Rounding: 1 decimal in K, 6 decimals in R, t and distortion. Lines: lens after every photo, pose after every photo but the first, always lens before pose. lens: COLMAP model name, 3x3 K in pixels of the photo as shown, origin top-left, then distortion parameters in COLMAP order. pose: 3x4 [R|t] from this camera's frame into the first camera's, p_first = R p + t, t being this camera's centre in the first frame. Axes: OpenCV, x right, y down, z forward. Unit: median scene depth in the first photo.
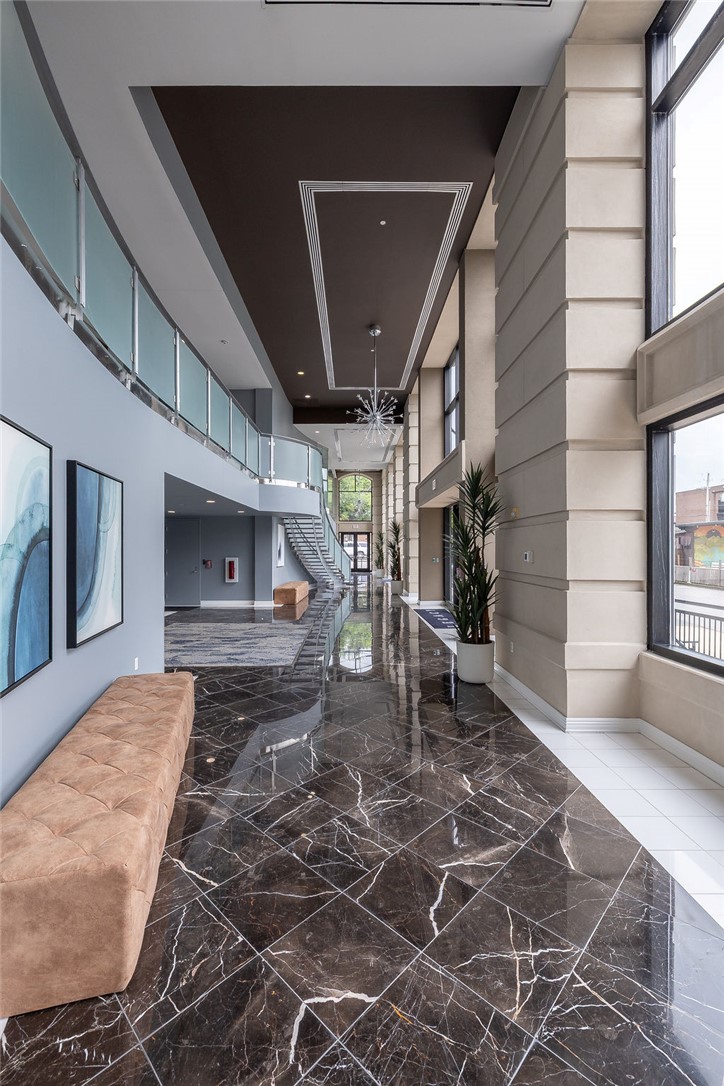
lens RADIAL K [[461.7, 0, 362.0], [0, 461.7, 543.0], [0, 0, 1]] dist [0.000199, 0.000055]
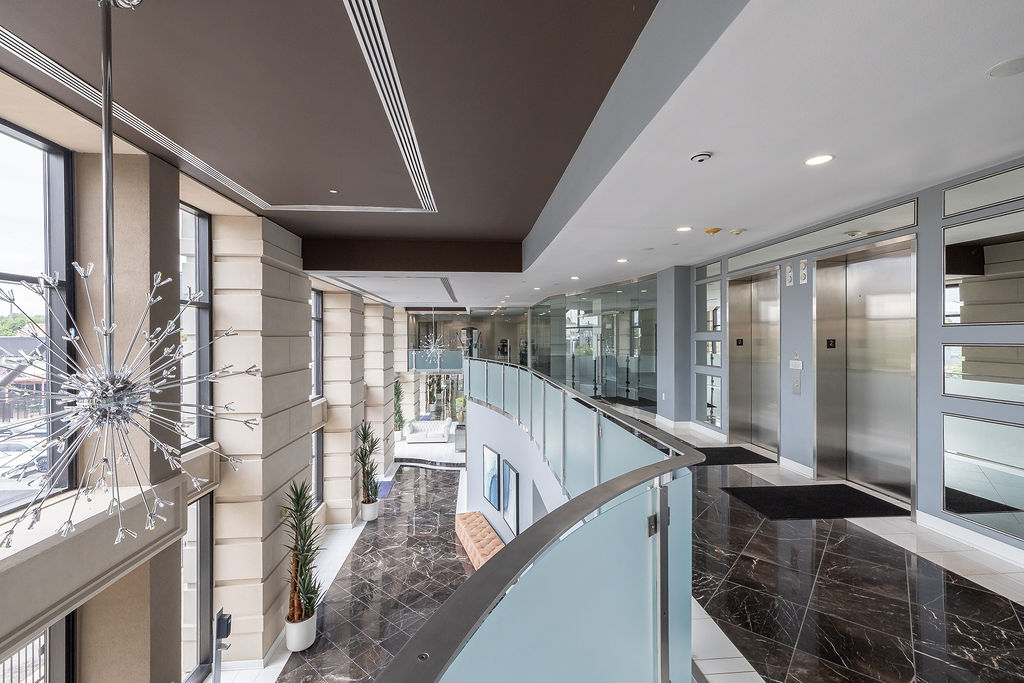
lens RADIAL K [[452.0, 0, 512.0], [0, 452.0, 341.5], [0, 0, 1]] dist [0.032261, 0.000080]
pose [[-0.997149, 0.005131, -0.075281, -0.600965], [0.005326, 0.999983, -0.002391, -1.320437], [0.075267, -0.002785, -0.997159, 5.555088]]
